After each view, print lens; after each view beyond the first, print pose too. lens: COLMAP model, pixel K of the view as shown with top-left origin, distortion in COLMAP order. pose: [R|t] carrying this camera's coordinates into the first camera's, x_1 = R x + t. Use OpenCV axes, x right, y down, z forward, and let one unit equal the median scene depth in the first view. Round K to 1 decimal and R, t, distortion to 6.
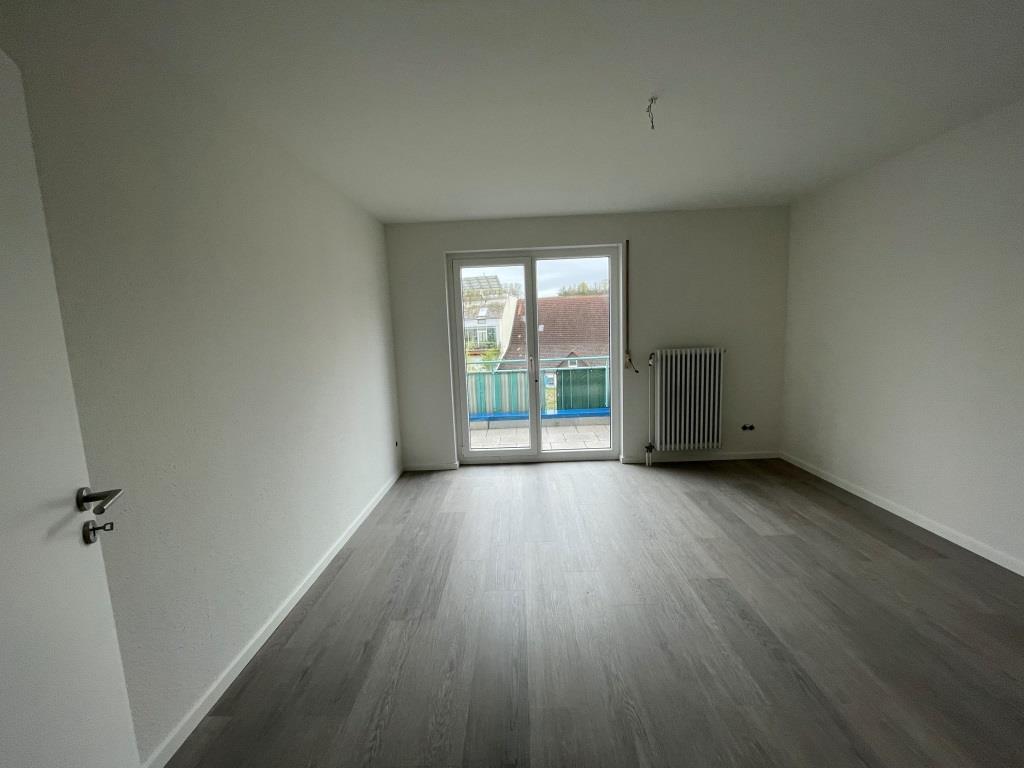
lens RADIAL K [[411.9, 0, 511.4], [0, 411.9, 384.1], [0, 0, 1]] dist [-0.003262, -0.000181]
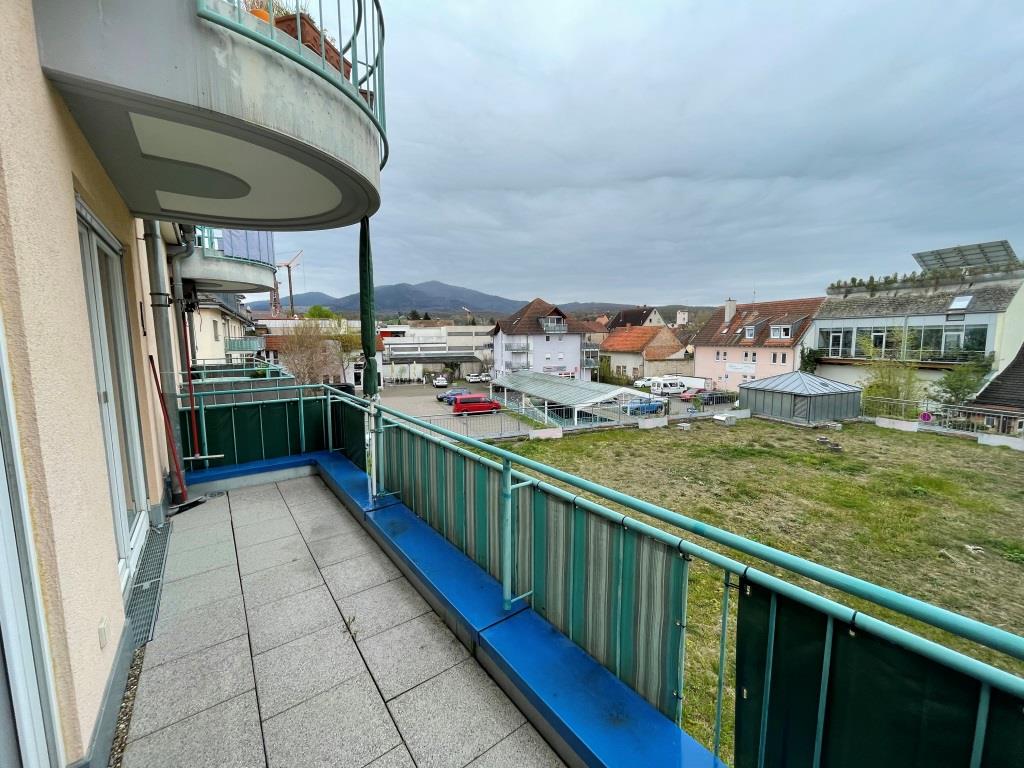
lens RADIAL K [[411.9, 0, 514.8], [0, 411.9, 385.3], [0, 0, 1]] dist [-0.003262, -0.000181]
pose [[0.613313, 0.123181, -0.780176, 0.019222], [-0.114450, 0.991199, 0.066528, -0.015581], [0.781504, 0.048488, 0.622013, 0.099317]]
